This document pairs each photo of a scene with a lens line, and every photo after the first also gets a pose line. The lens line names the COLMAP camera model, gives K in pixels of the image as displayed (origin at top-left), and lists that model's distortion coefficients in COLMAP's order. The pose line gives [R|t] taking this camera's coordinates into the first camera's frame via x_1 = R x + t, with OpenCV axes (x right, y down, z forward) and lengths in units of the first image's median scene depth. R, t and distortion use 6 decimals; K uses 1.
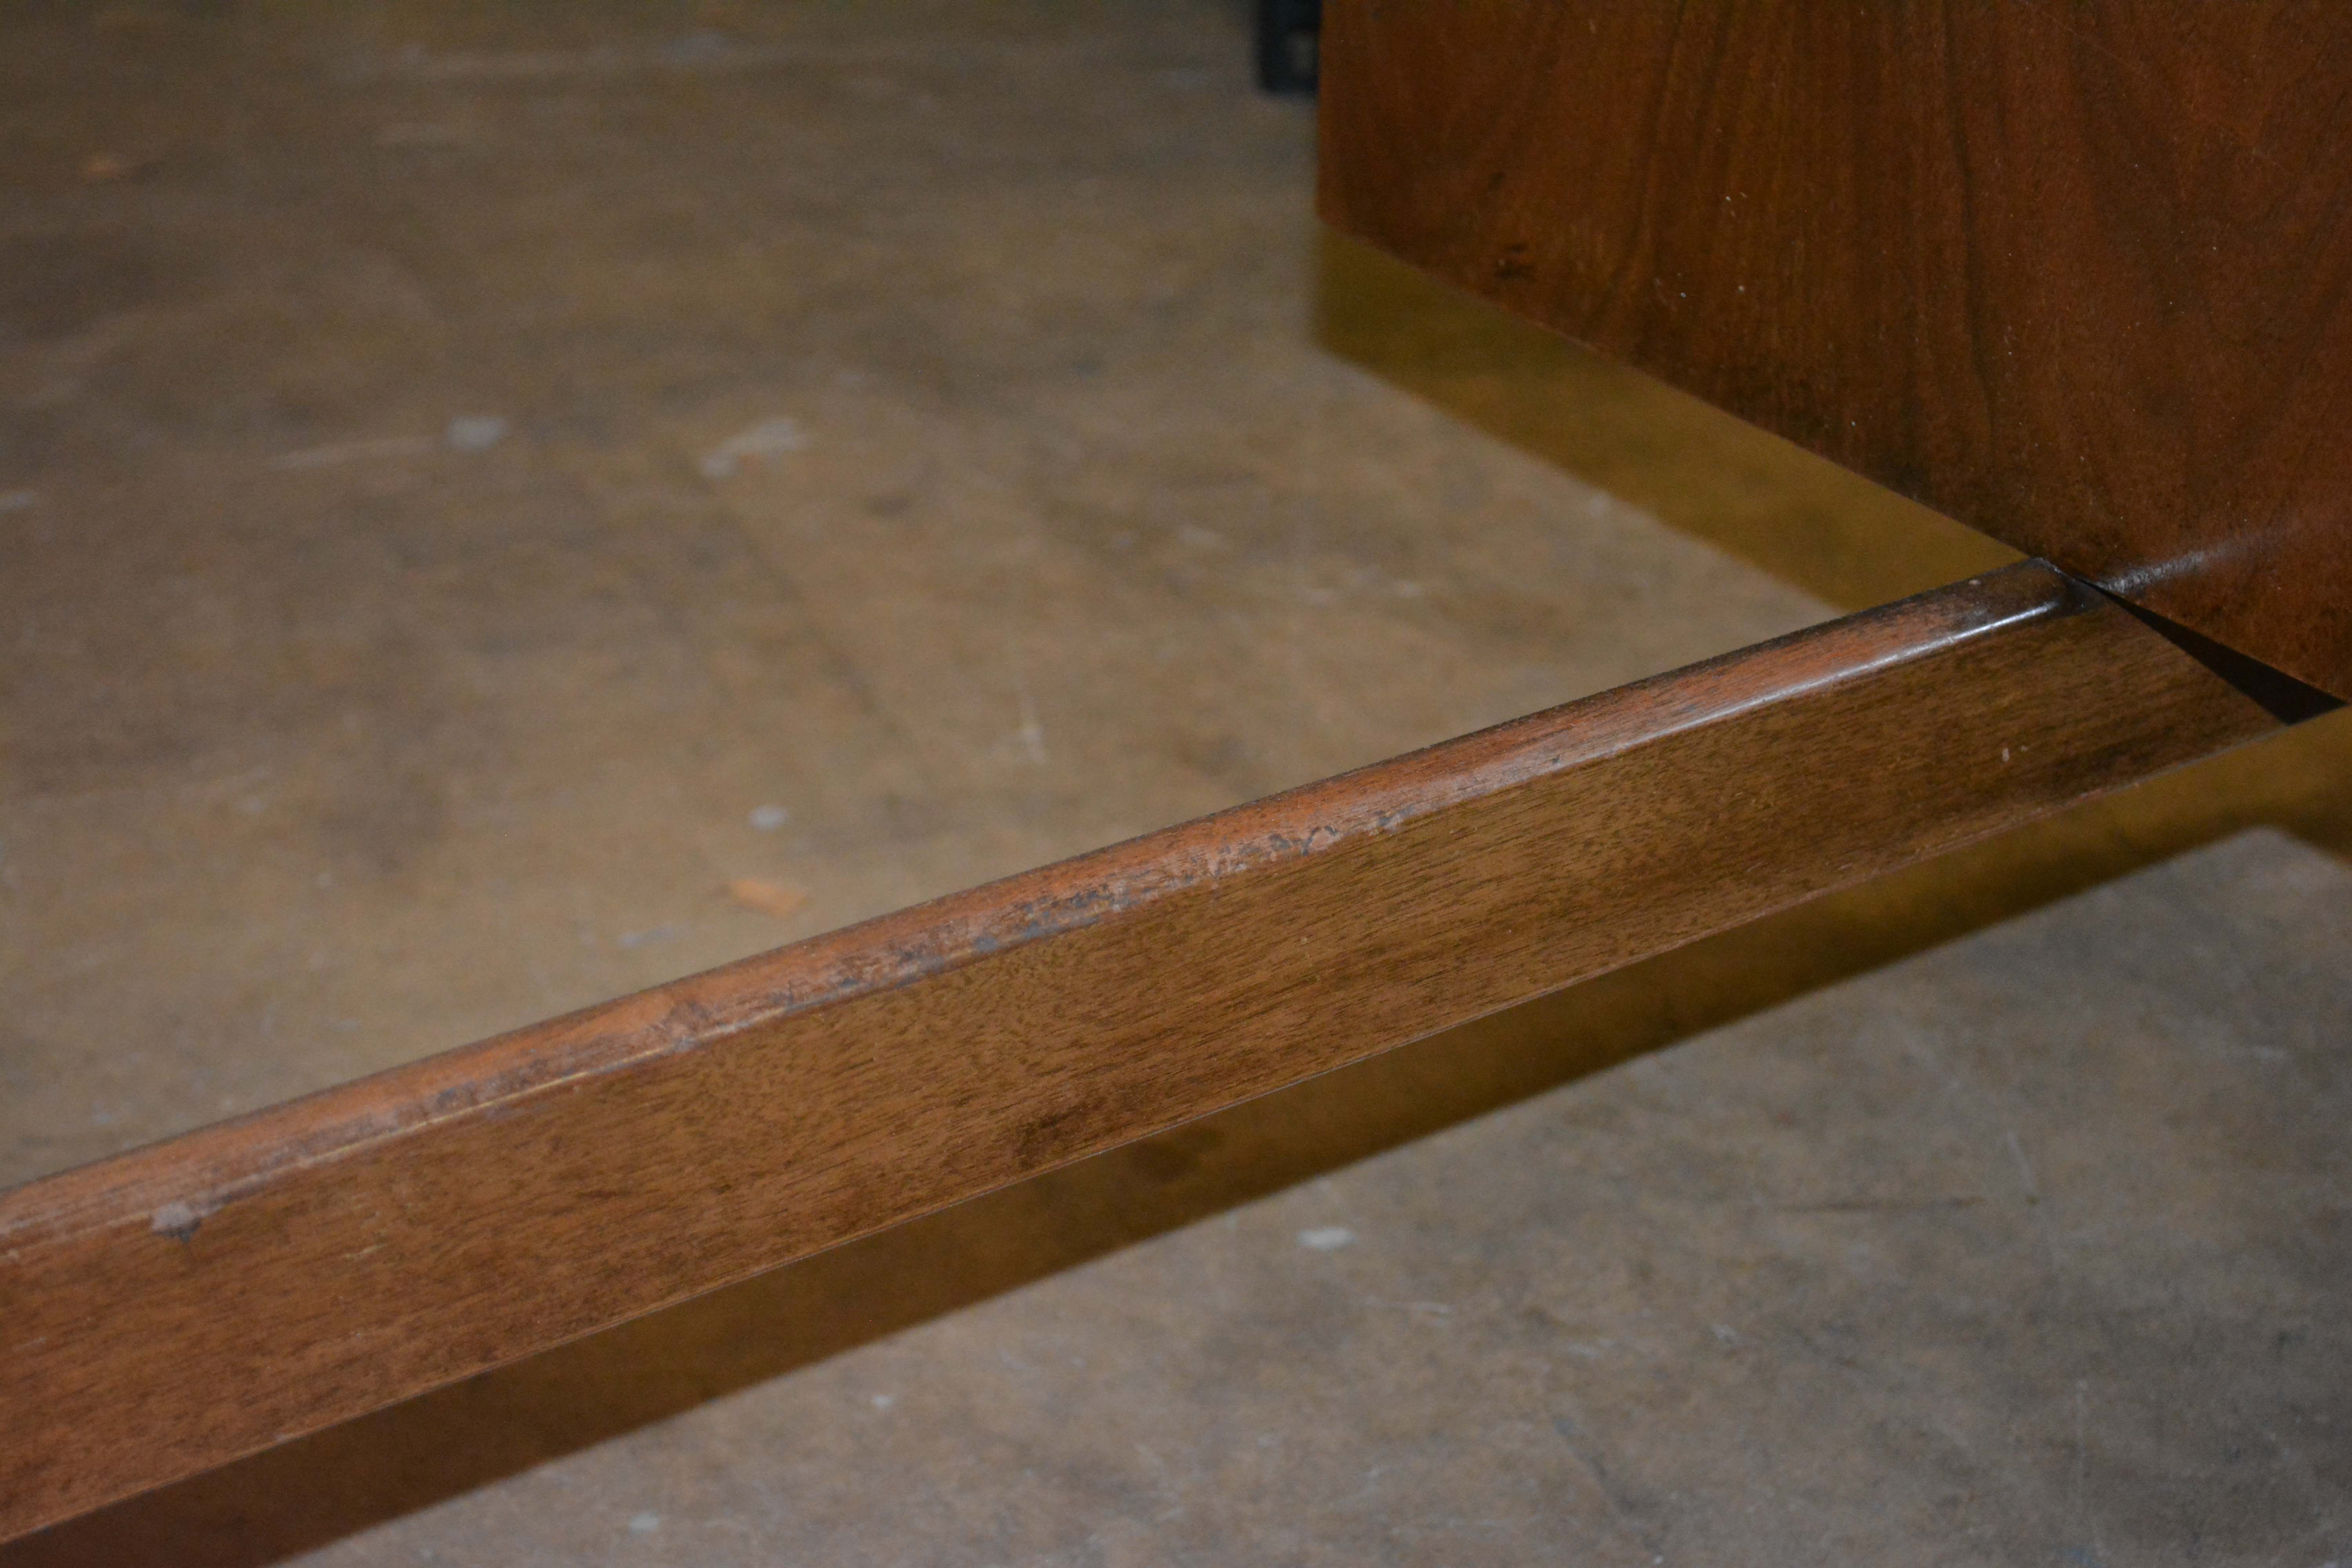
lens RADIAL K [[4418.0, 0, 1182.9], [0, 4418.0, 773.3], [0, 0, 1]] dist [0.018838, 0.000000]
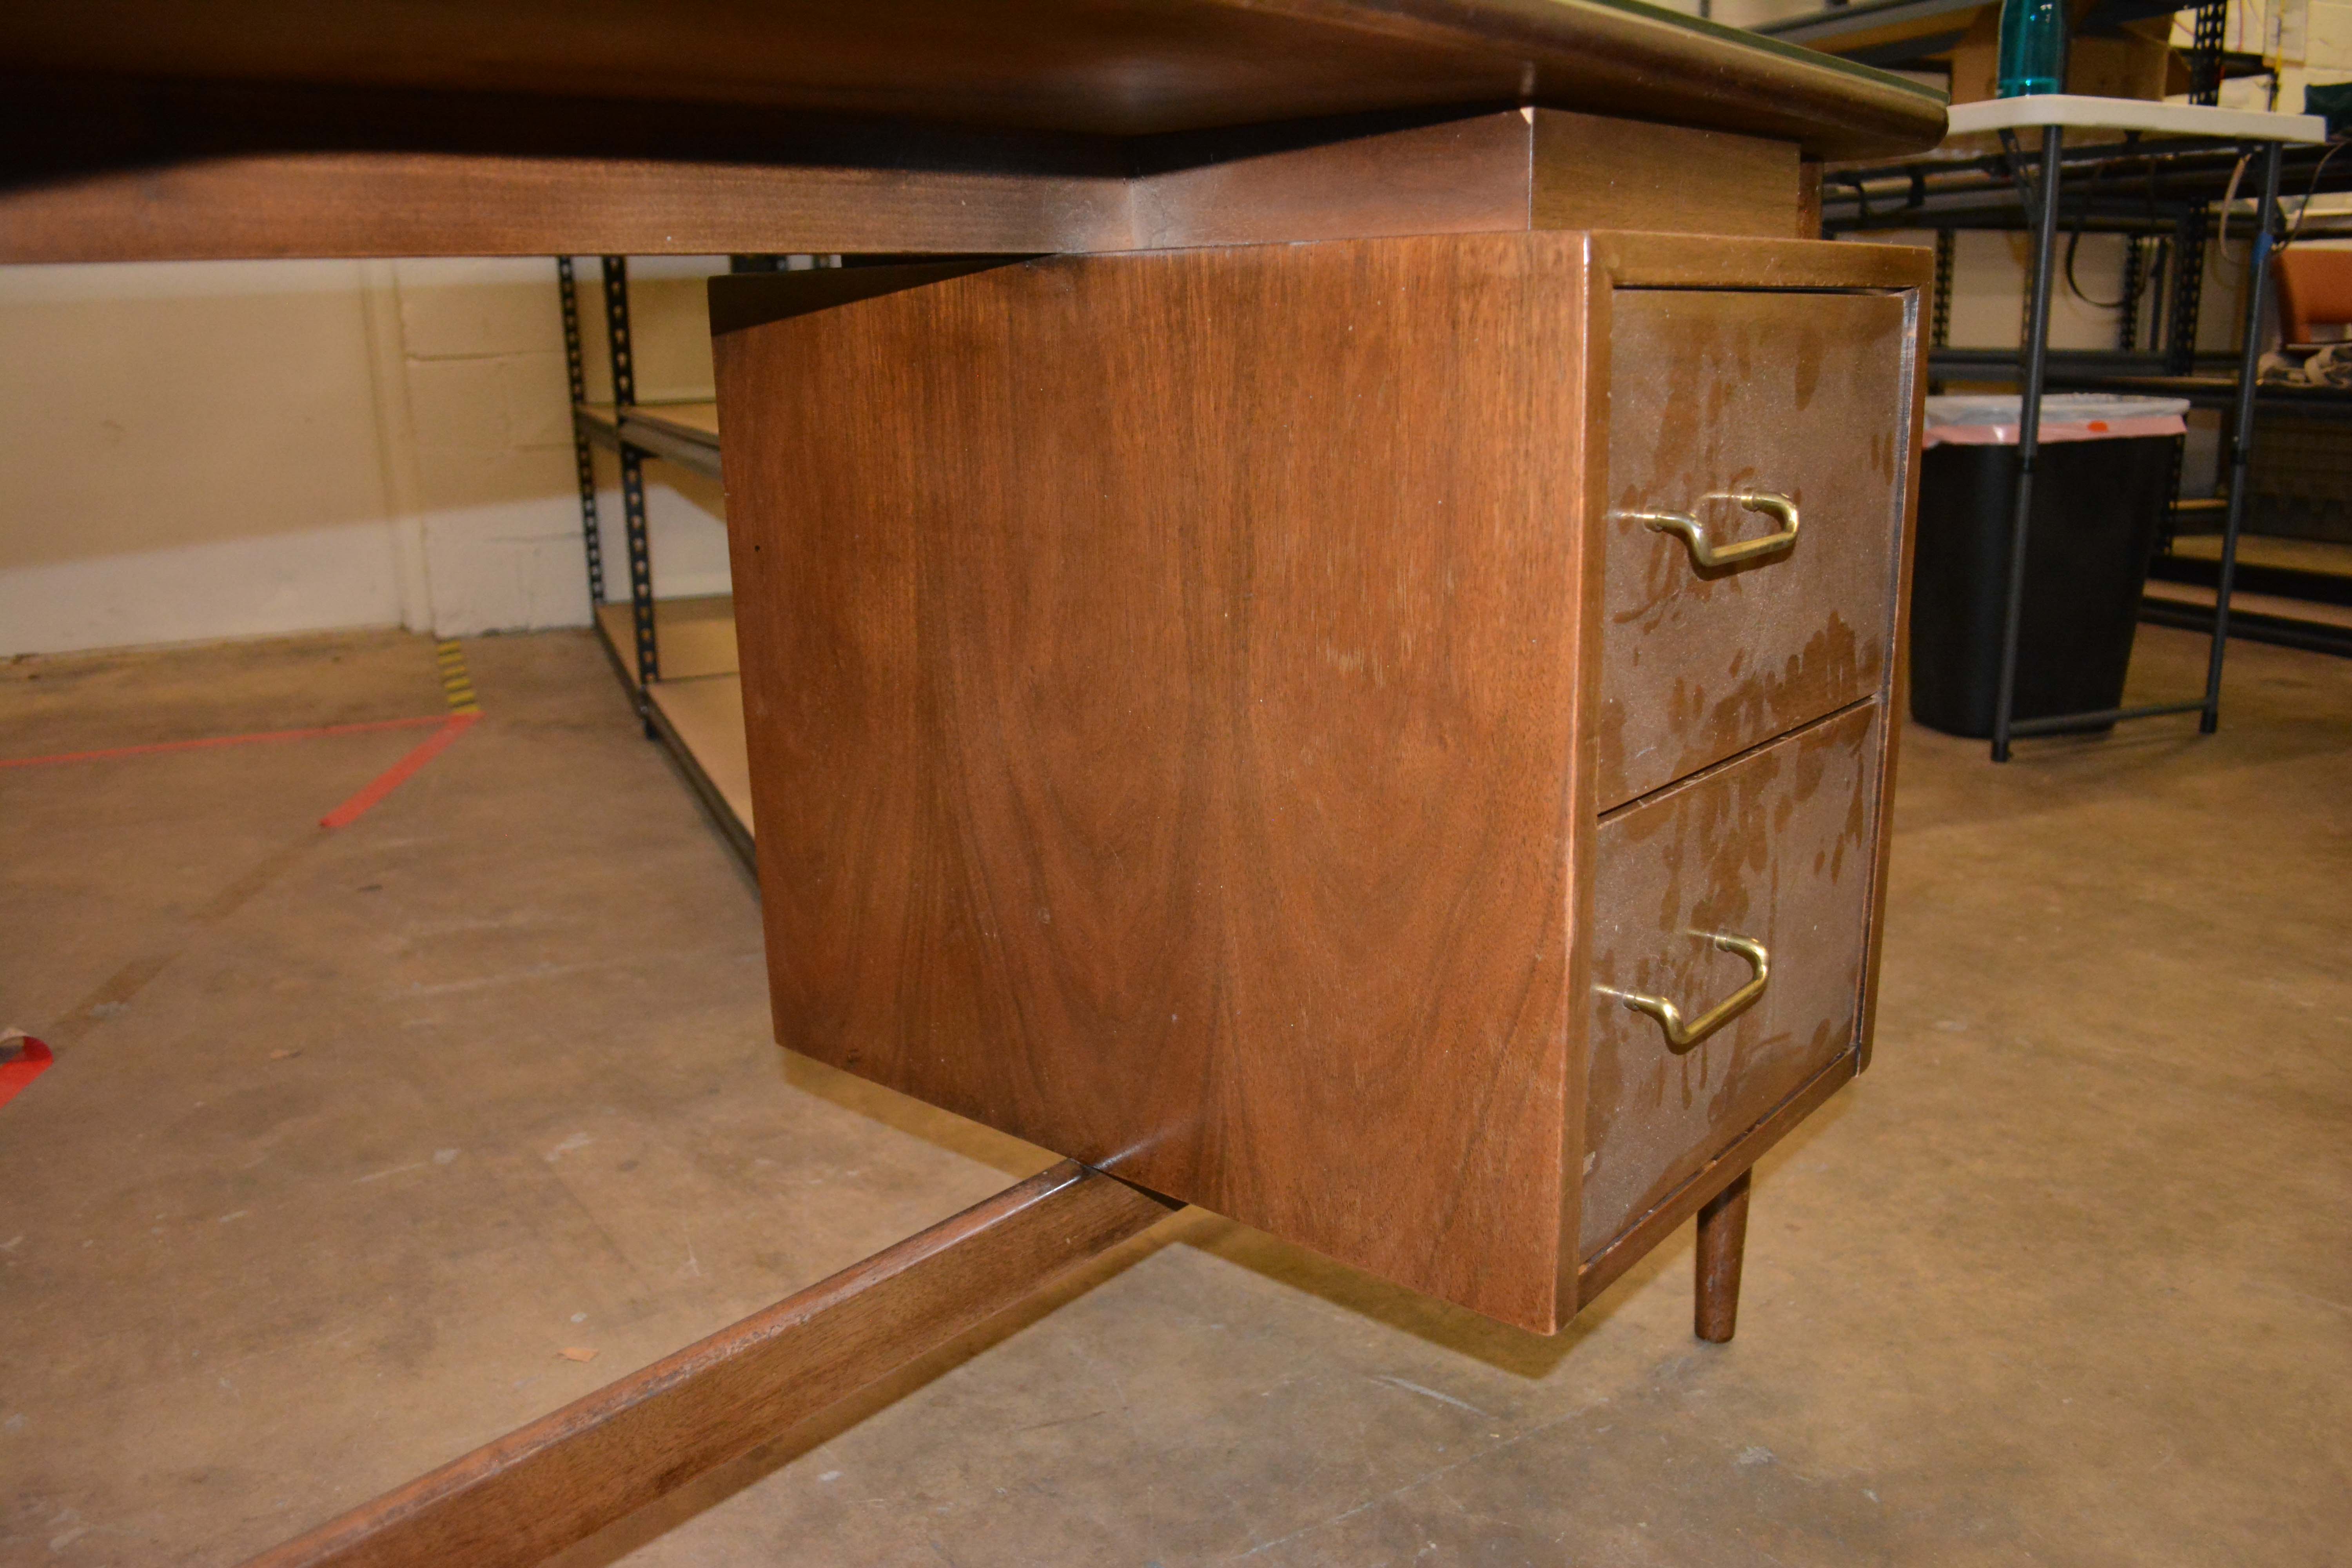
lens RADIAL K [[1851.1, 0, 1188.6], [0, 1851.1, 777.5], [0, 0, 1]] dist [-0.086889, 0.011207]
pose [[0.971646, -0.100697, 0.213925, 0.050051], [0.144409, 0.969156, -0.199708, -0.033853], [-0.187216, 0.224939, 0.956218, -0.037554]]
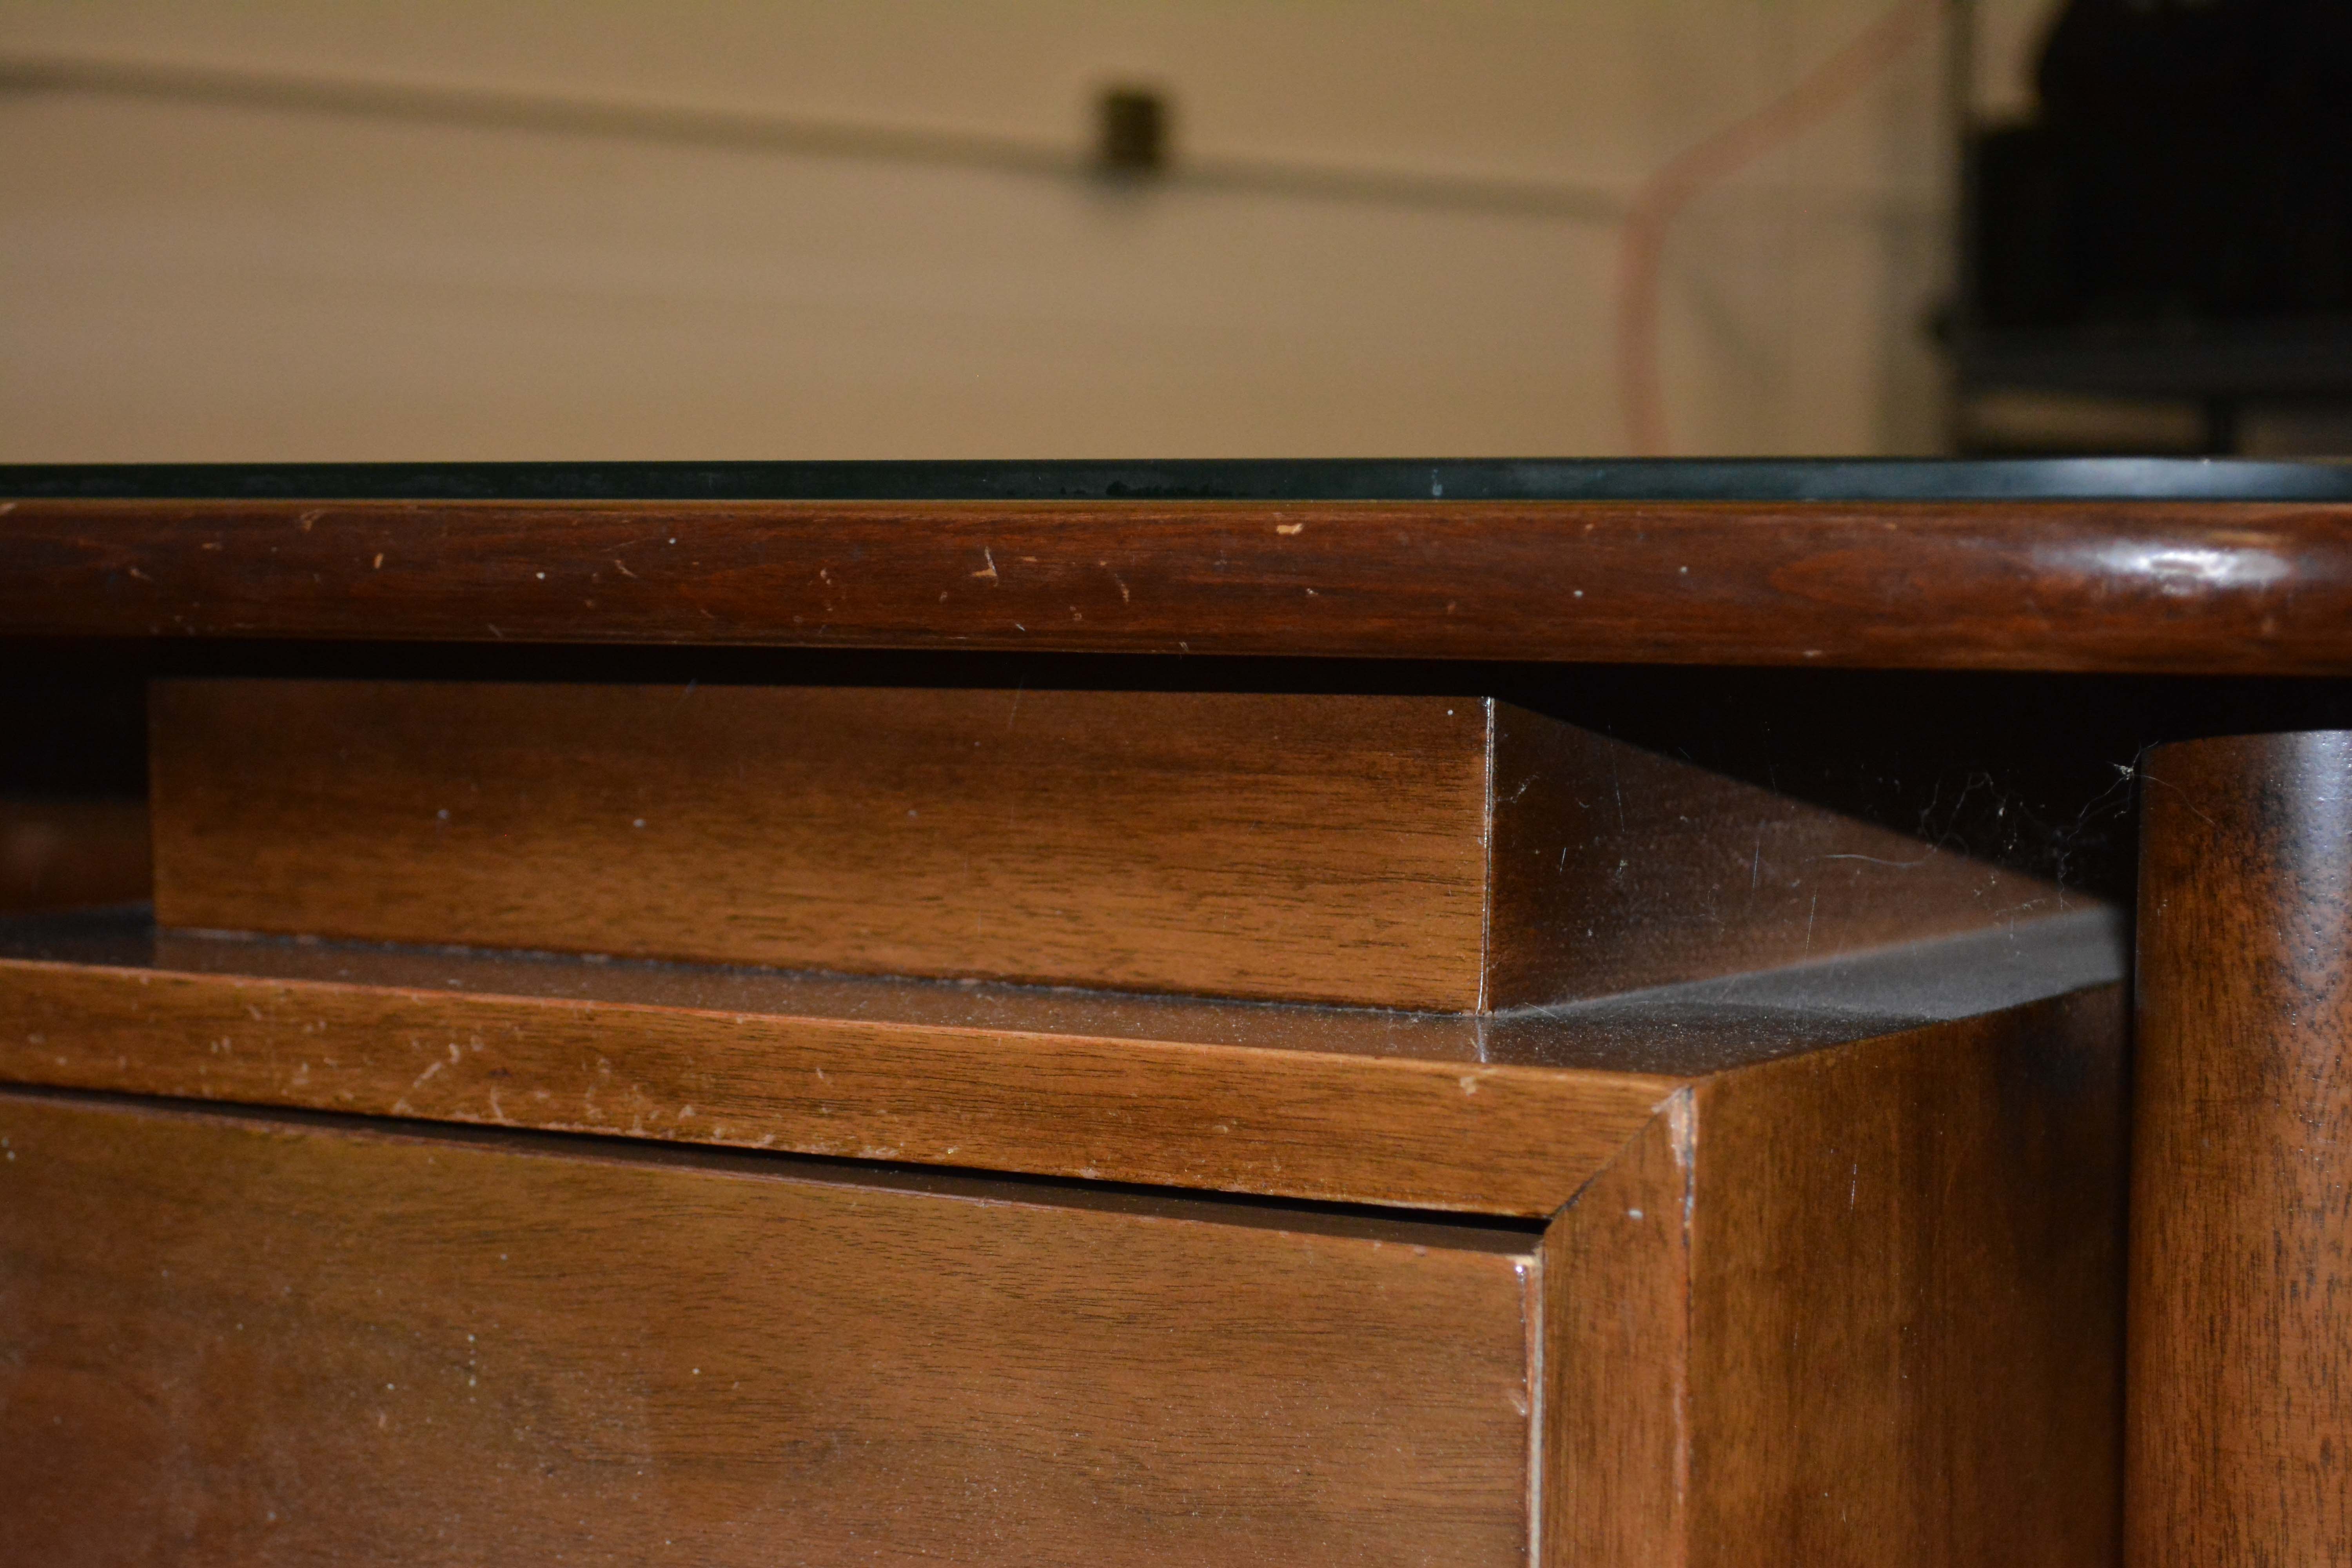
lens RADIAL K [[4418.0, 0, 1185.9], [0, 4418.0, 794.3], [0, 0, 1]] dist [0.018838, 0.000000]
pose [[0.413328, 0.024082, -0.910264, 1.063446], [-0.409409, 0.897826, -0.162149, -0.320241], [0.813354, 0.439691, 0.380956, 0.399609]]
